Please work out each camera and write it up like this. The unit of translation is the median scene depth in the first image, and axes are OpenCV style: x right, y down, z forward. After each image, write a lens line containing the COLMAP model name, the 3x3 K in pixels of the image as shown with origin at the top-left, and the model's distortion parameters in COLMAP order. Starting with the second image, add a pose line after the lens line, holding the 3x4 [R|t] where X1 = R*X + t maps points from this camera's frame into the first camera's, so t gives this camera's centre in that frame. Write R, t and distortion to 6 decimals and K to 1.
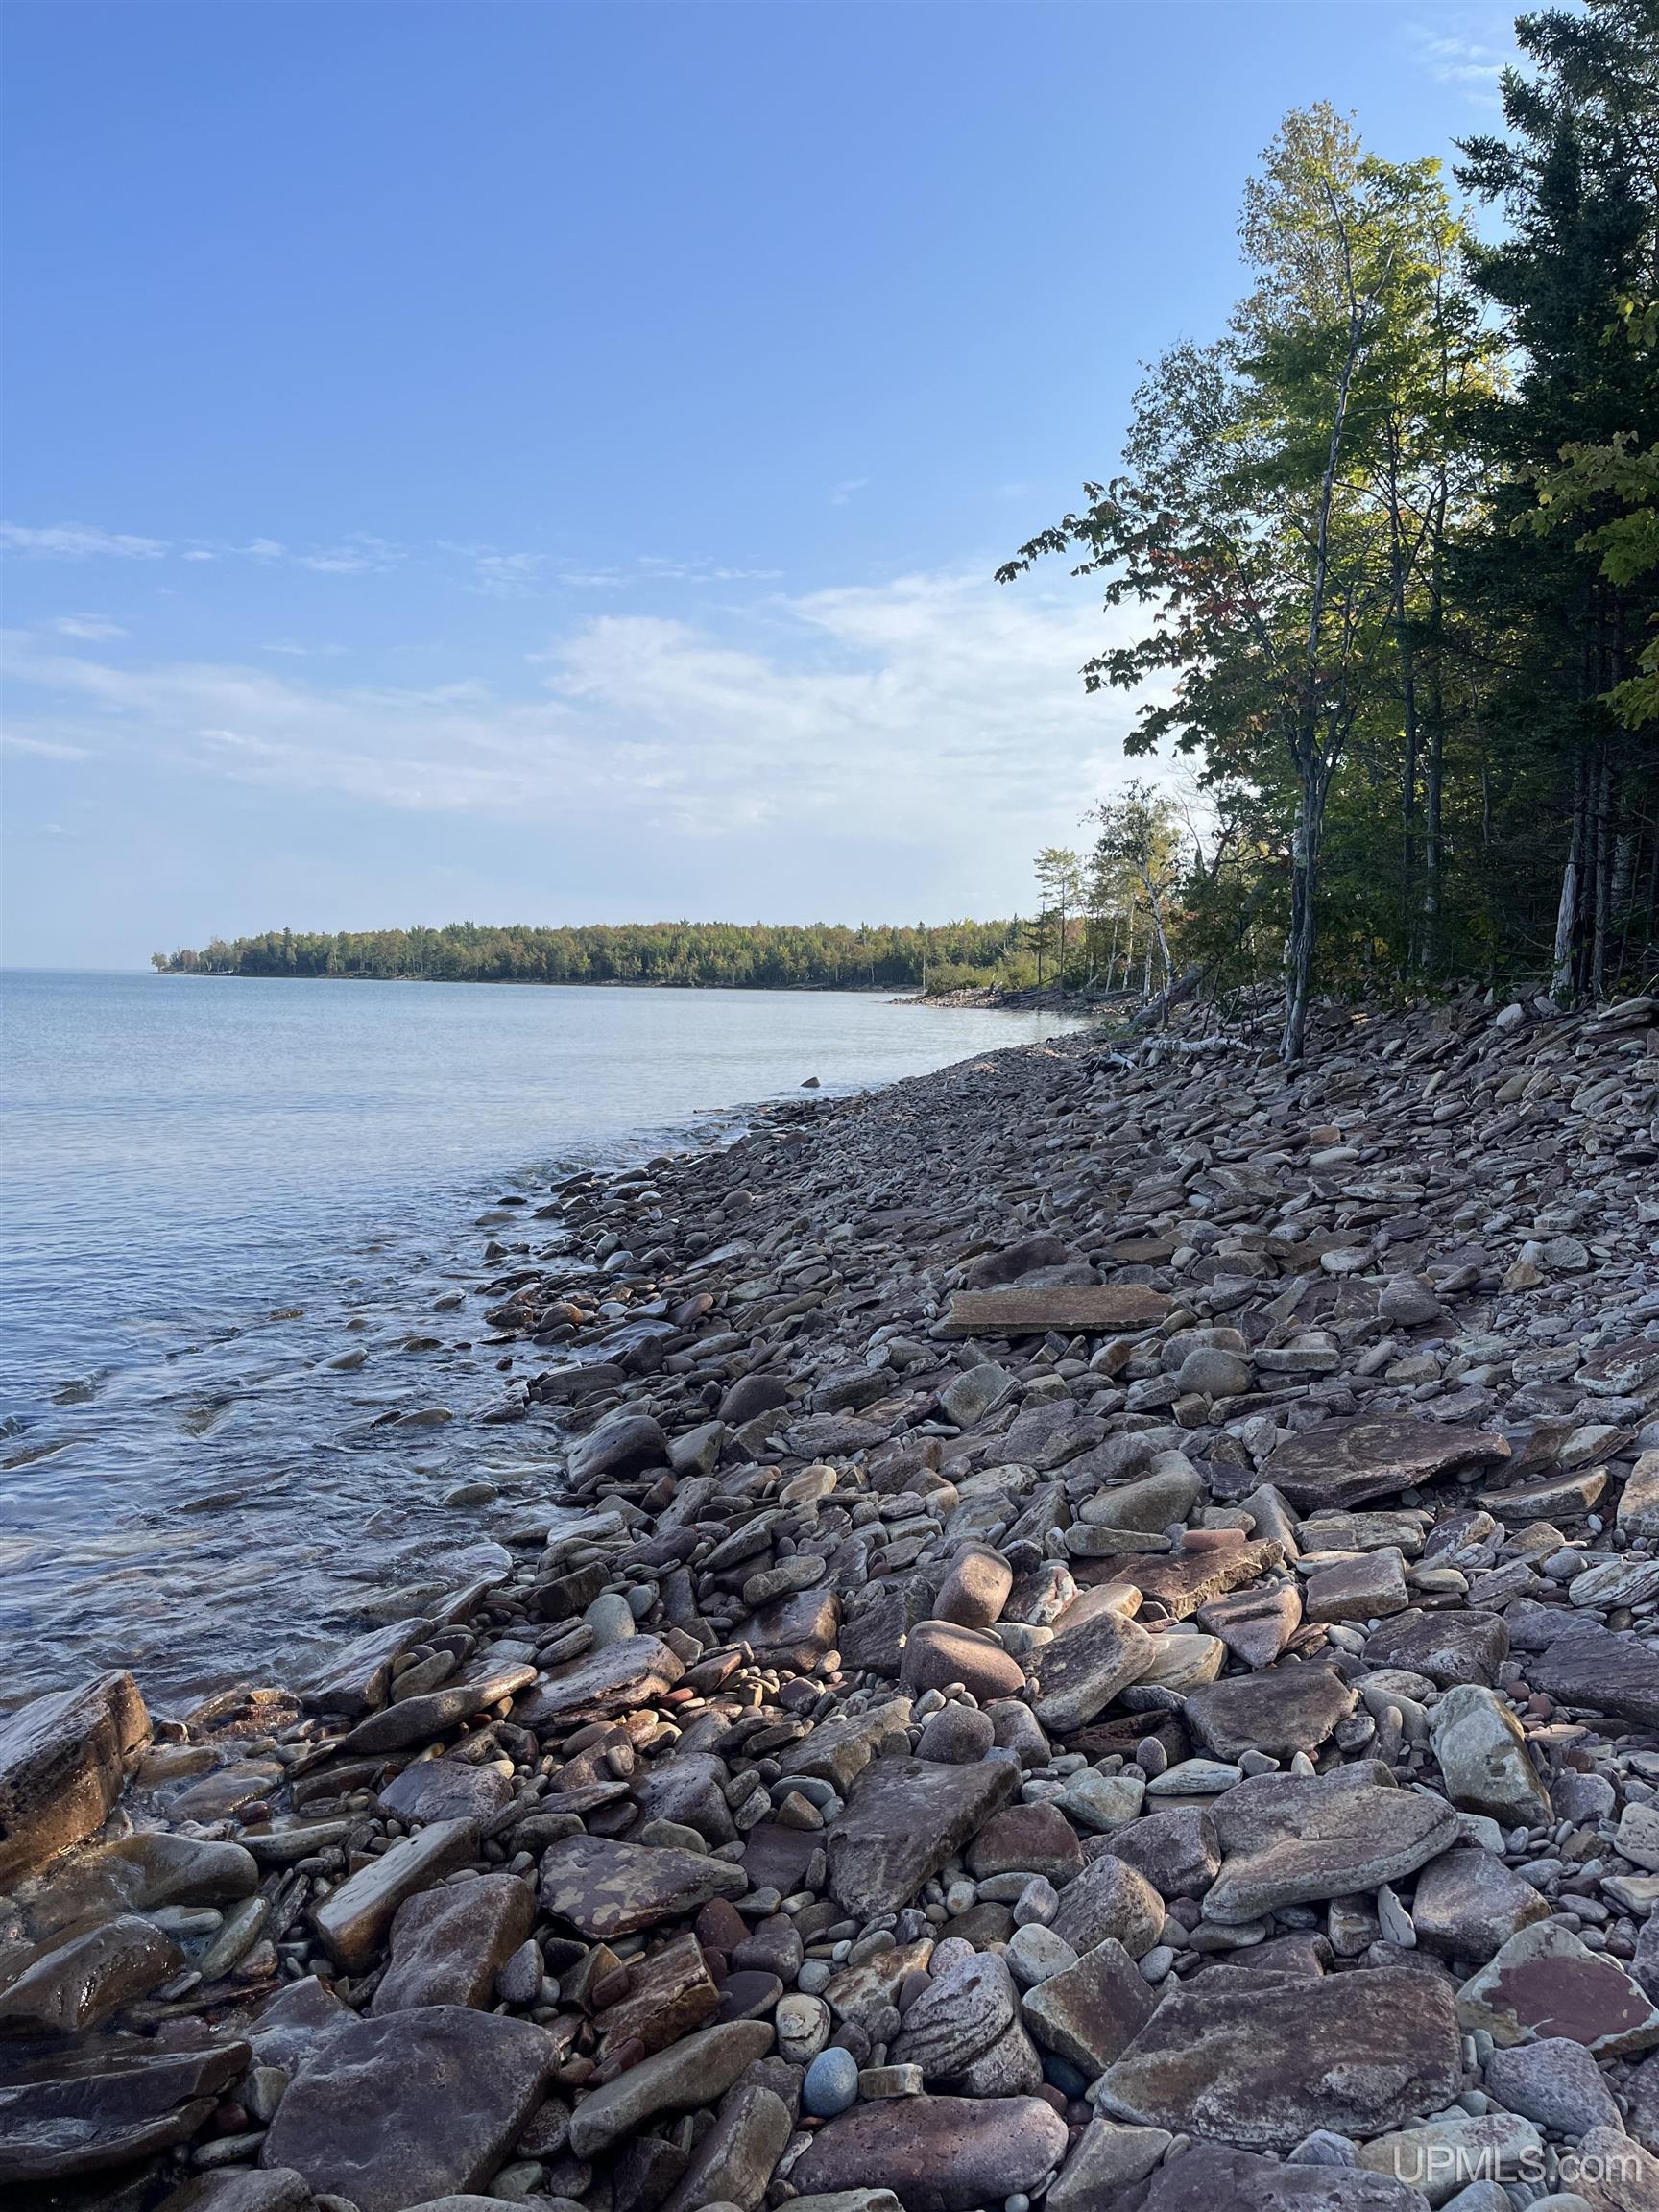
lens RADIAL K [[1679.2, 0, 833.0], [0, 1679.2, 1122.3], [0, 0, 1]] dist [0.071839, -0.095578]
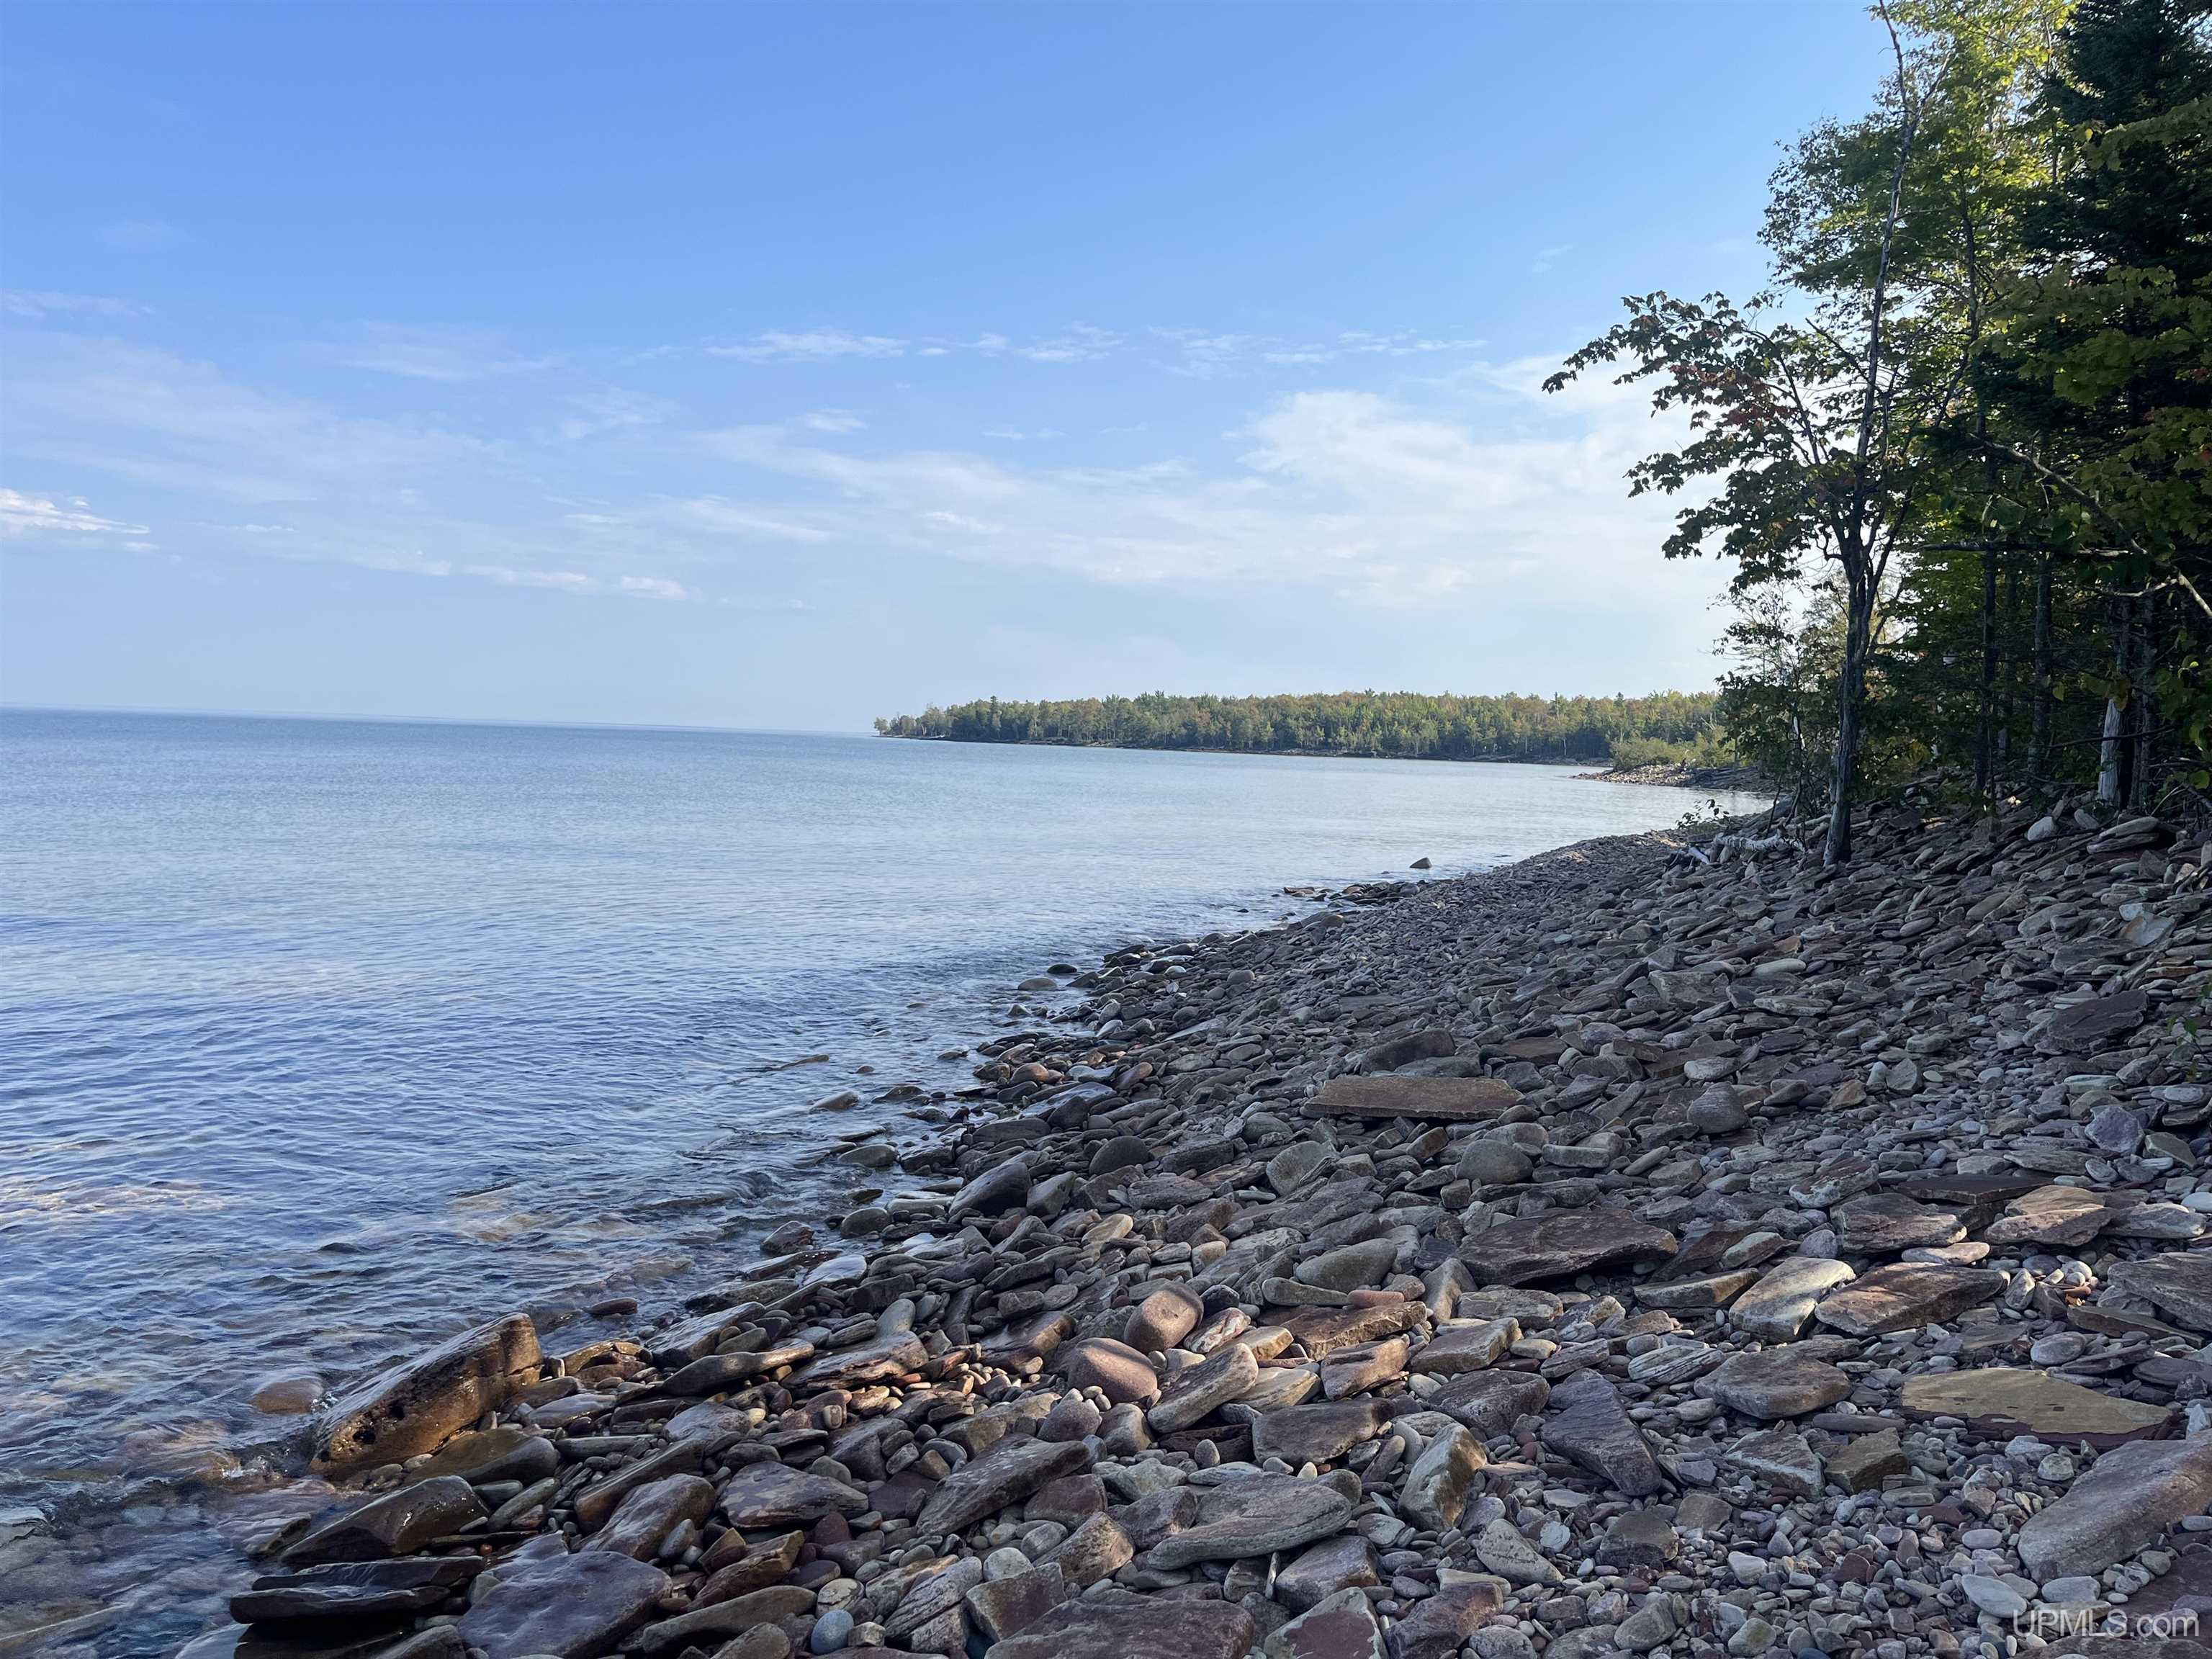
lens RADIAL K [[1679.2, 0, 1106.0], [0, 1679.2, 829.5], [0, 0, 1]] dist [0.071839, -0.095578]
pose [[0.969068, 0.028063, -0.245193, 0.102339], [-0.036744, 0.998847, -0.030902, -0.010979], [0.244043, 0.038956, 0.968982, -0.060351]]
